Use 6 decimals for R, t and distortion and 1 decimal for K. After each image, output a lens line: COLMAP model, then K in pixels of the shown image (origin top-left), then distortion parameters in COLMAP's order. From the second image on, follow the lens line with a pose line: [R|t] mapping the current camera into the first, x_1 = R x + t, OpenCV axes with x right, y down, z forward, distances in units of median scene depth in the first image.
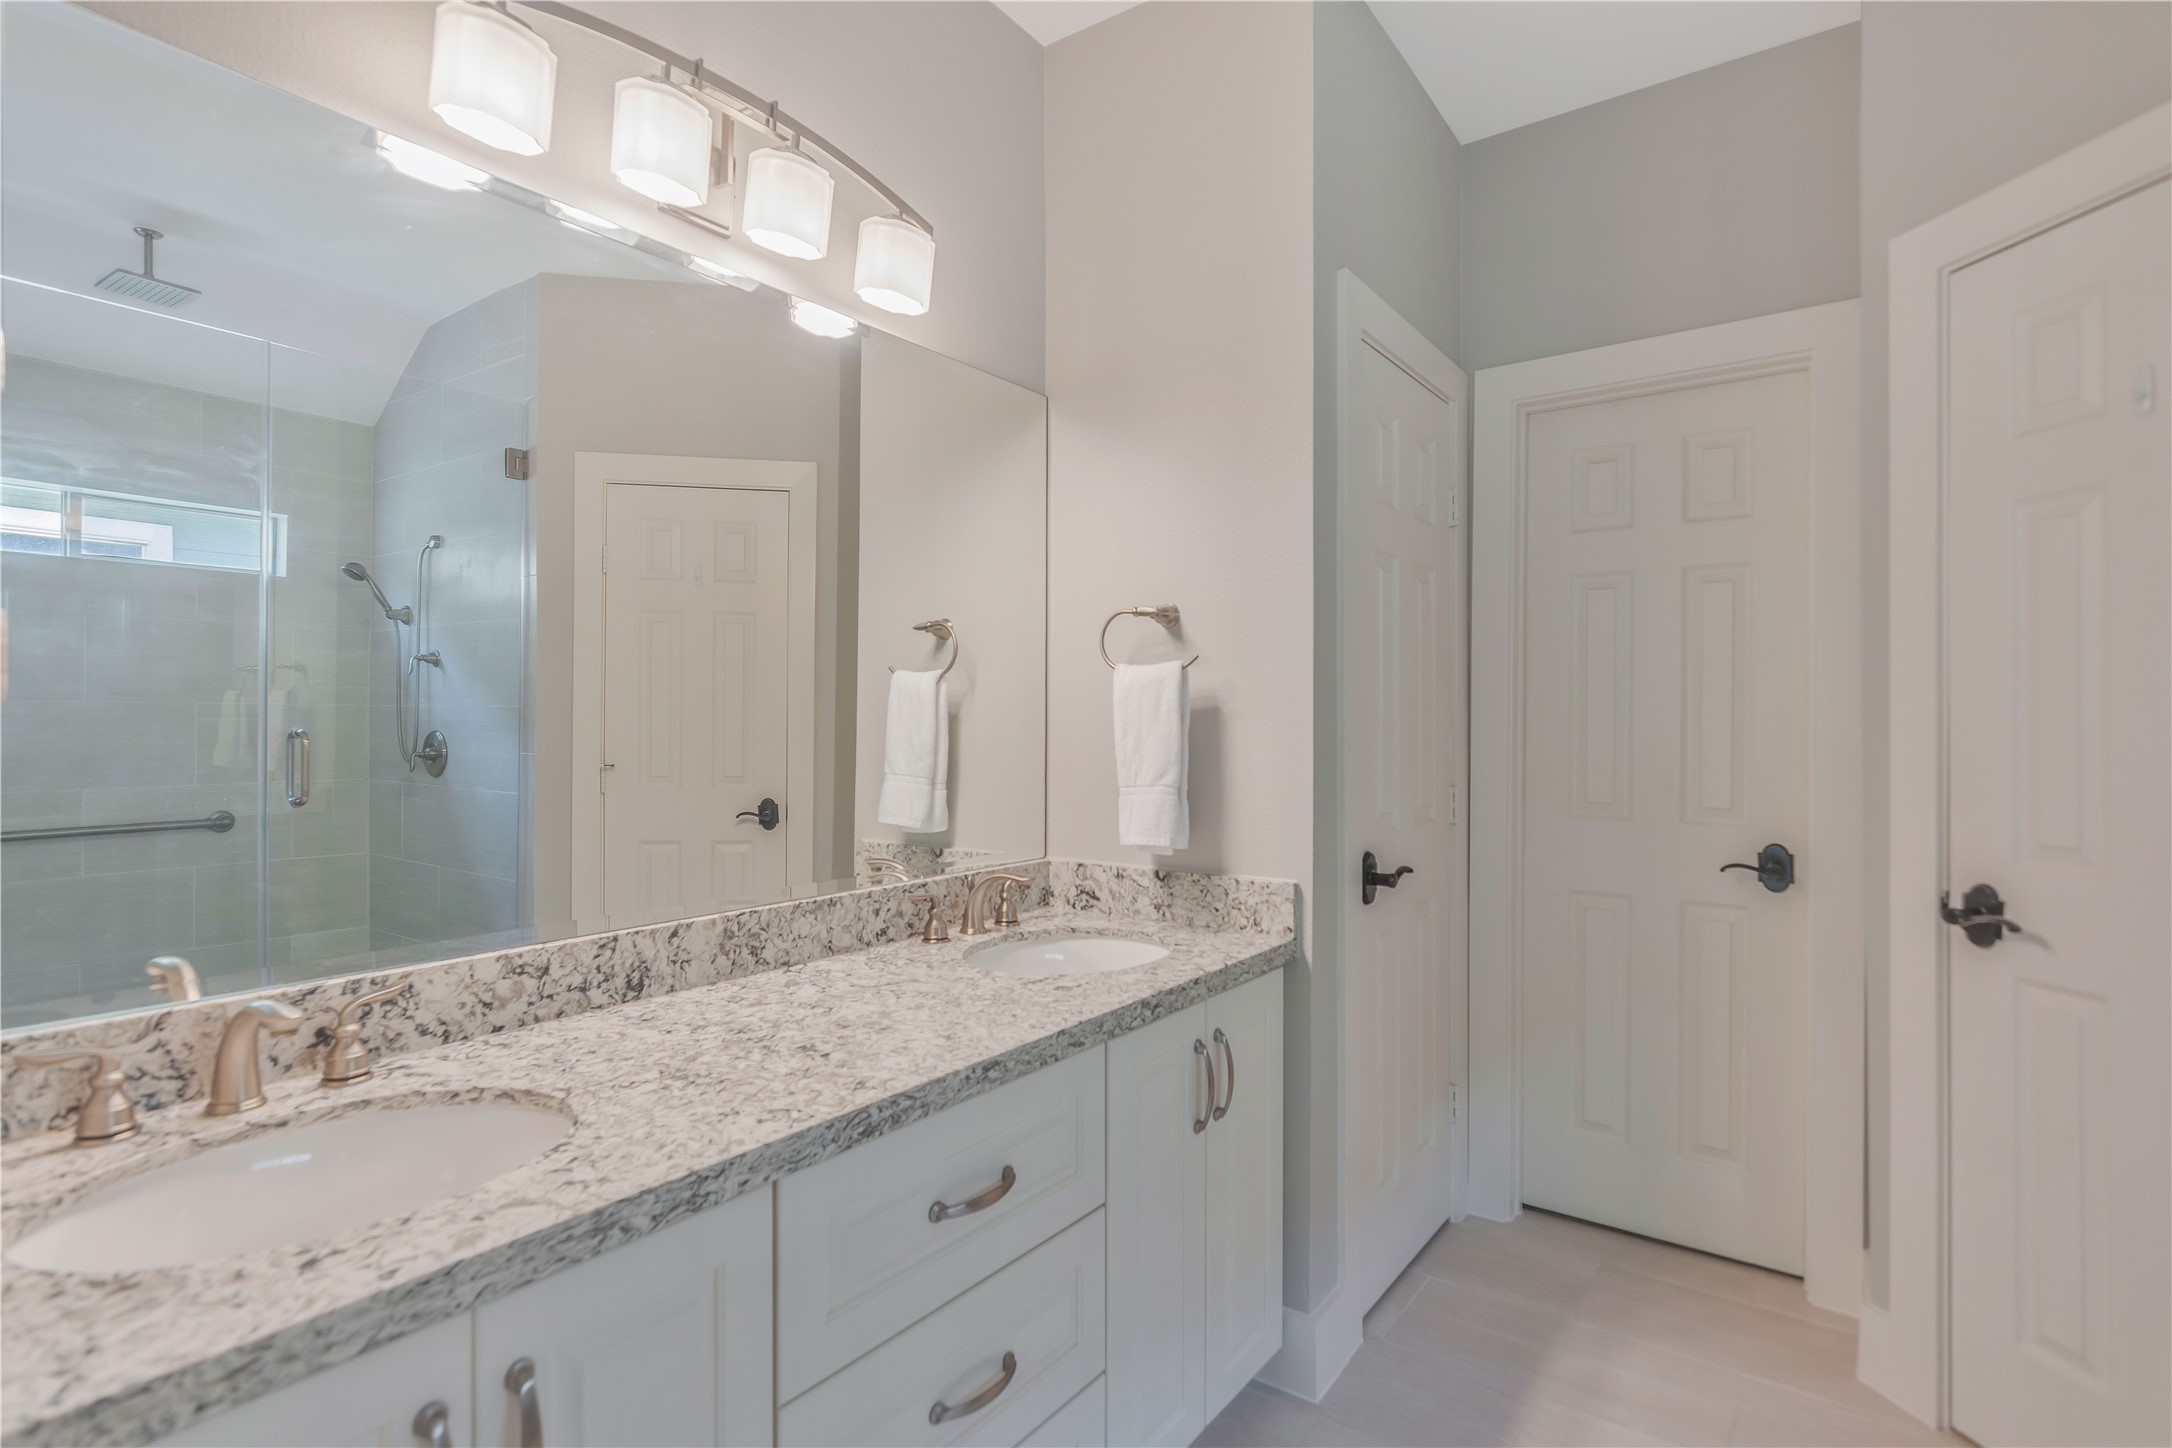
lens RADIAL K [[1084.2, 0, 1080.0], [0, 1084.2, 720.5], [0, 0, 1]] dist [-0.000907, 0.007216]
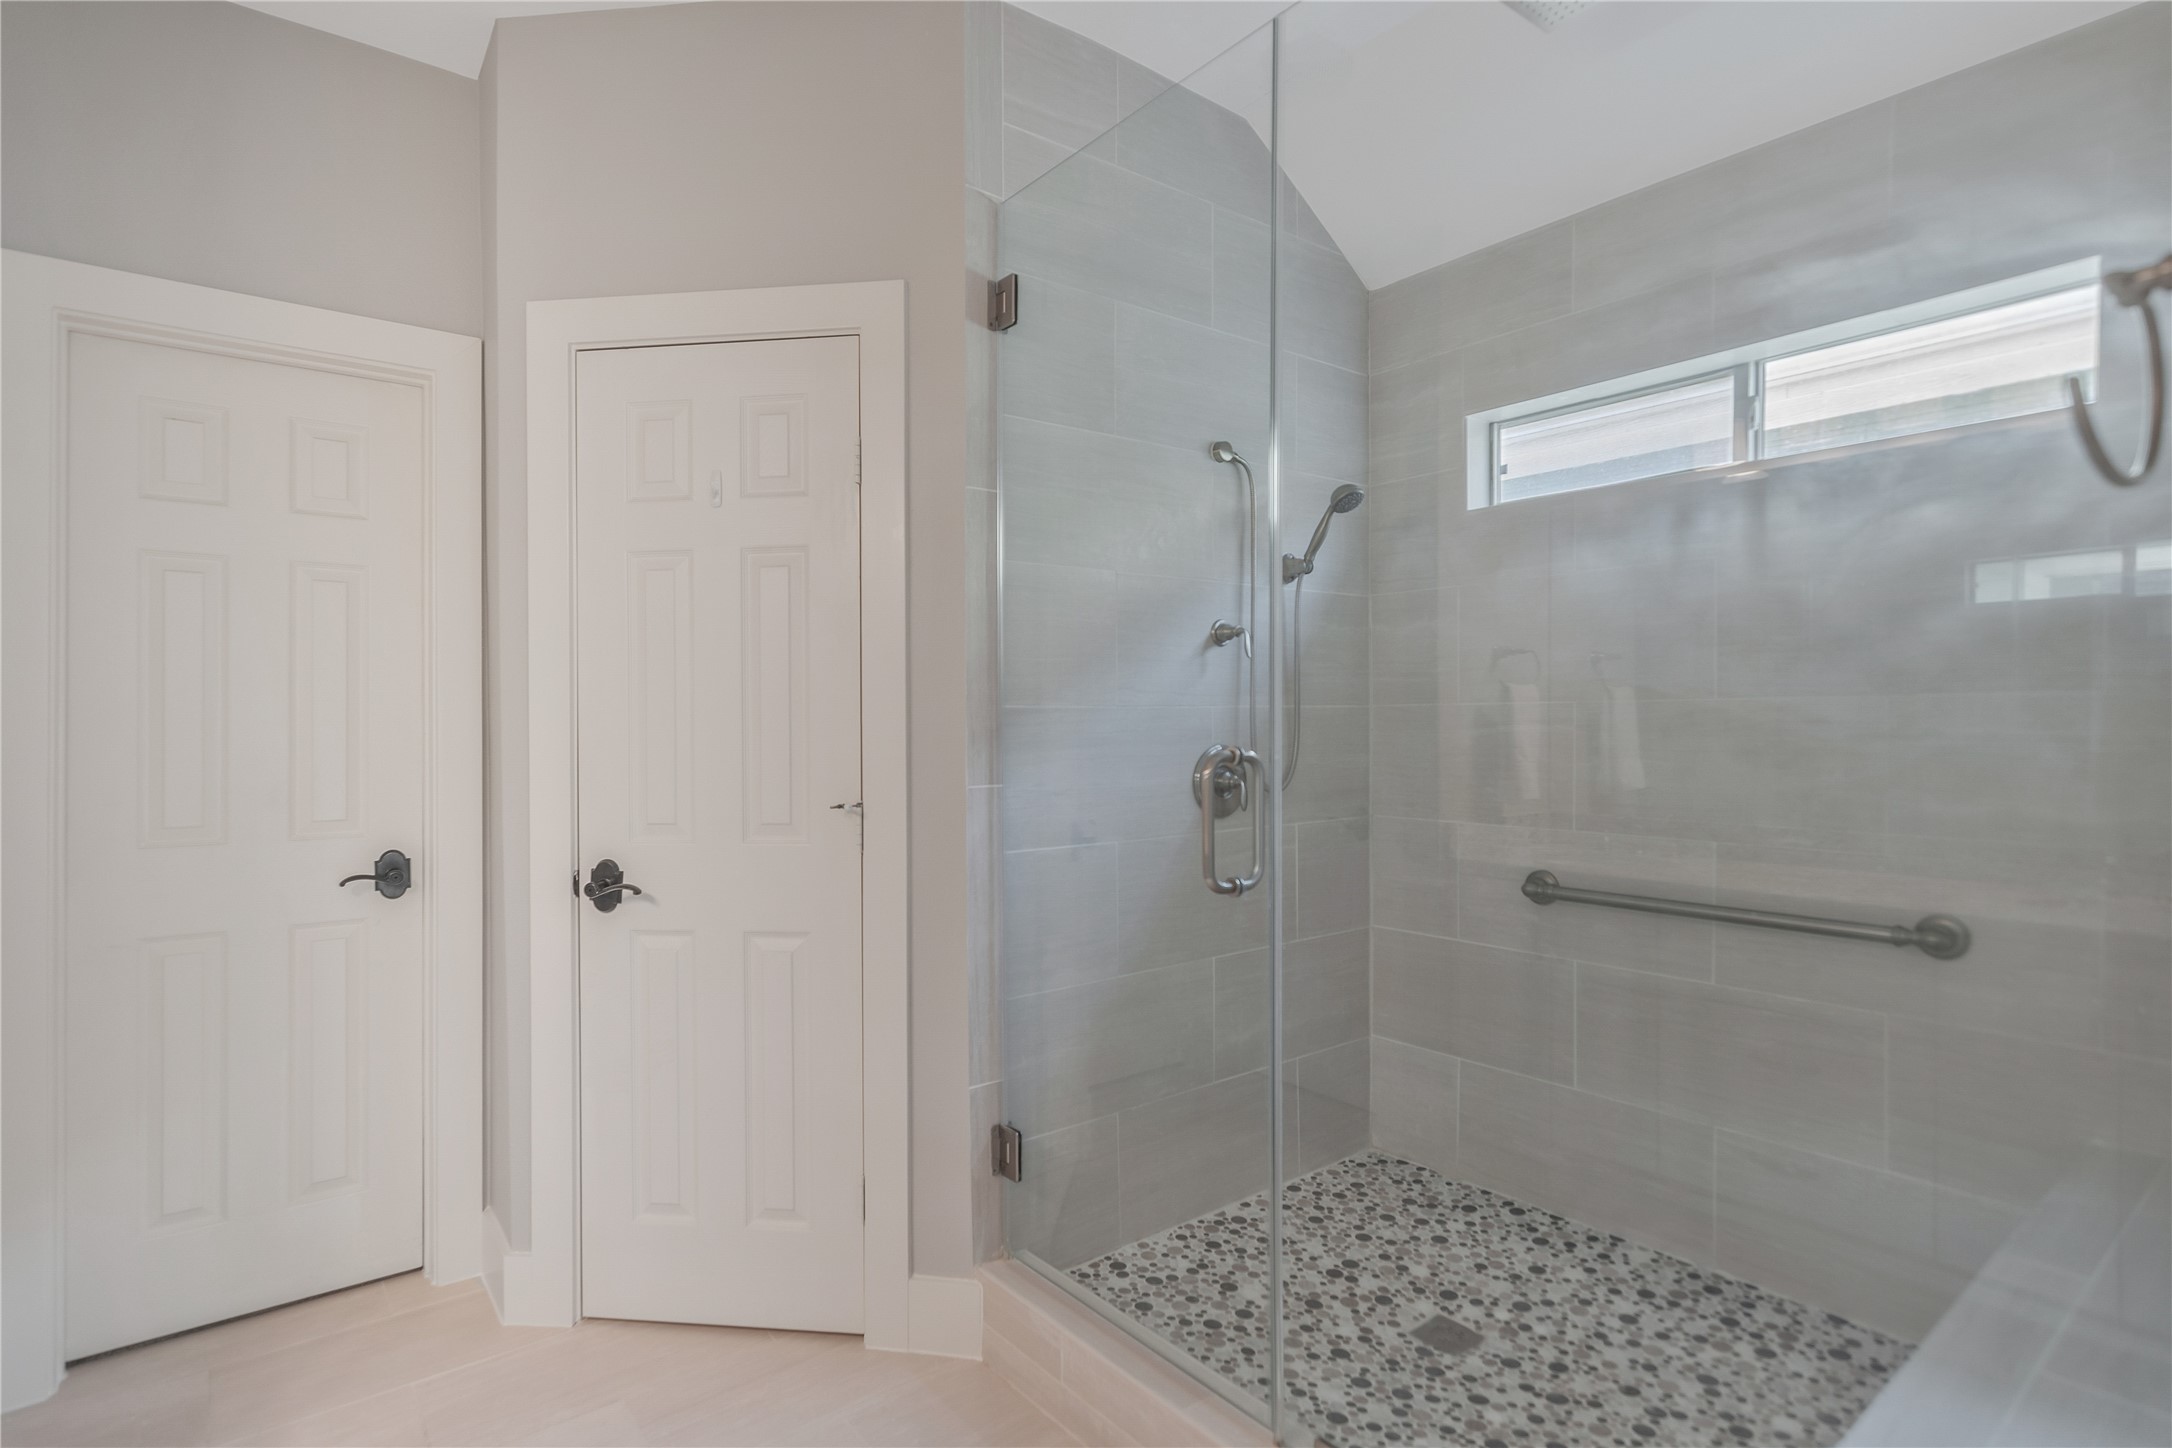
lens RADIAL K [[1084.2, 0, 1080.0], [0, 1084.2, 720.5], [0, 0, 1]] dist [-0.000907, 0.007216]
pose [[0.275023, 0.000932, 0.961437, -0.165106], [0.004520, 0.999987, -0.002262, -0.001145], [-0.961427, 0.004968, 0.275016, 0.124053]]
